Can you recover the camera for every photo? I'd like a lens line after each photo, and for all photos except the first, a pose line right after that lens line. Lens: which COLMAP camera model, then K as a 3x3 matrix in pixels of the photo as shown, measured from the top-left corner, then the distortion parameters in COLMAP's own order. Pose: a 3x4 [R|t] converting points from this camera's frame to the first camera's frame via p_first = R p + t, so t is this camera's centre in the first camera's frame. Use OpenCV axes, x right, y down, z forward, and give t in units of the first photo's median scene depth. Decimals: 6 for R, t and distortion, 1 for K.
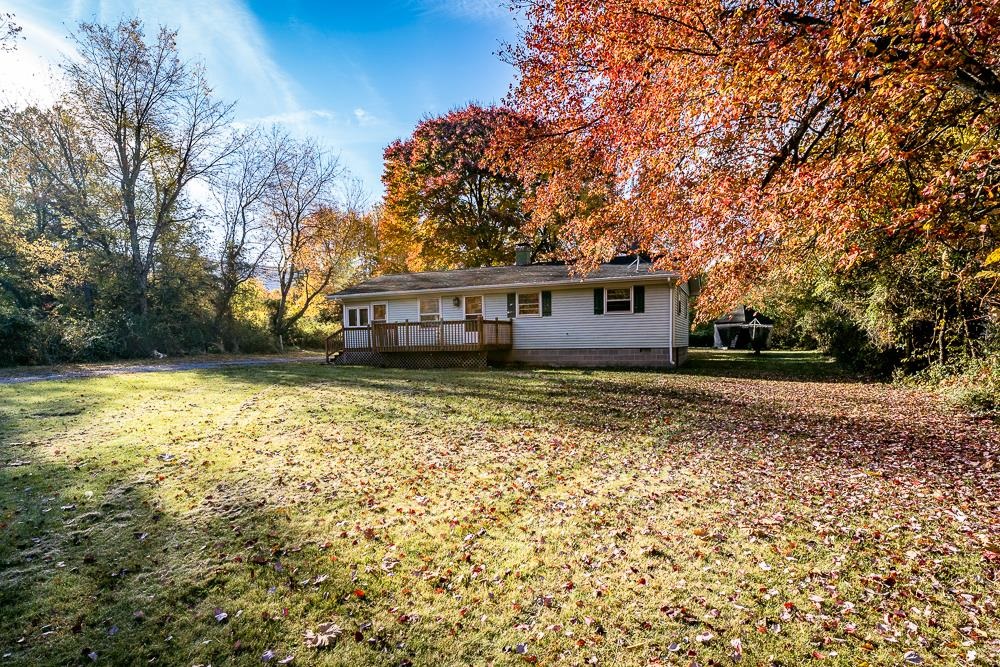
lens RADIAL K [[548.9, 0, 500.0], [0, 548.9, 333.5], [0, 0, 1]] dist [0.029289, -0.000018]
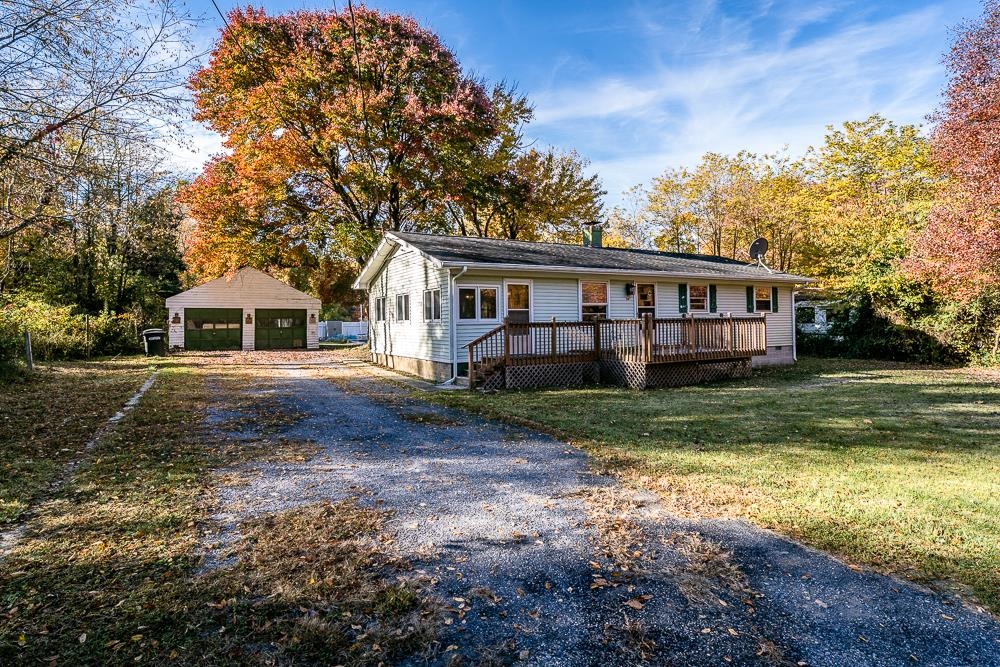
lens RADIAL K [[523.1, 0, 498.9], [0, 523.1, 306.8], [0, 0, 1]] dist [-0.002360, 0.000655]
pose [[0.598653, 0.035120, 0.800238, -0.756640], [-0.004505, 0.999170, -0.040481, -0.005761], [-0.800996, 0.020628, 0.598314, 0.737351]]
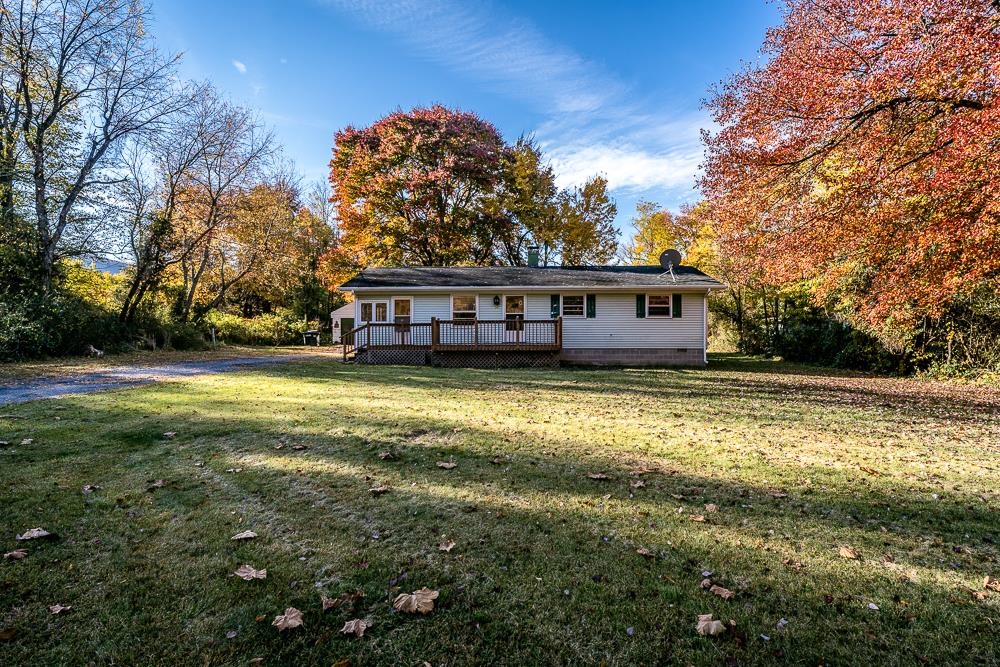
lens RADIAL K [[508.0, 0, 502.7], [0, 508.0, 333.0], [0, 0, 1]] dist [-0.002399, -0.000172]
pose [[0.925603, 0.021428, 0.377889, -0.423499], [-0.019635, 0.999770, -0.008598, 0.008805], [-0.377987, 0.000539, 0.925811, 0.147590]]
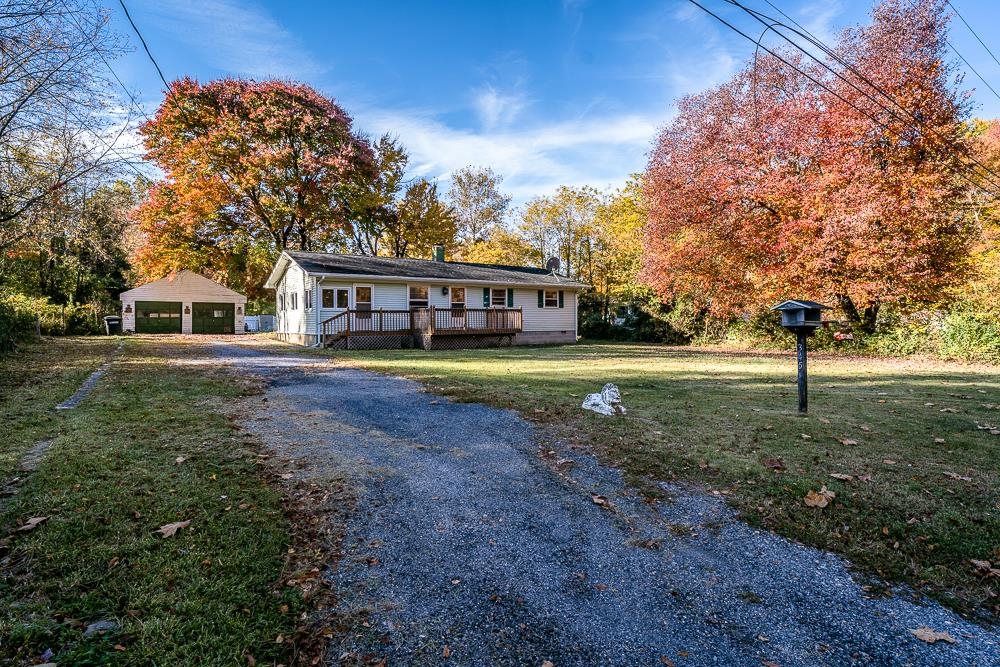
lens RADIAL K [[514.7, 0, 498.0], [0, 514.7, 318.3], [0, 0, 1]] dist [-0.001322, -0.000227]
pose [[0.520212, 0.022962, 0.853729, -0.949106], [-0.011087, 0.999736, -0.020134, 0.019154], [-0.853965, 0.001008, 0.520329, 0.359076]]
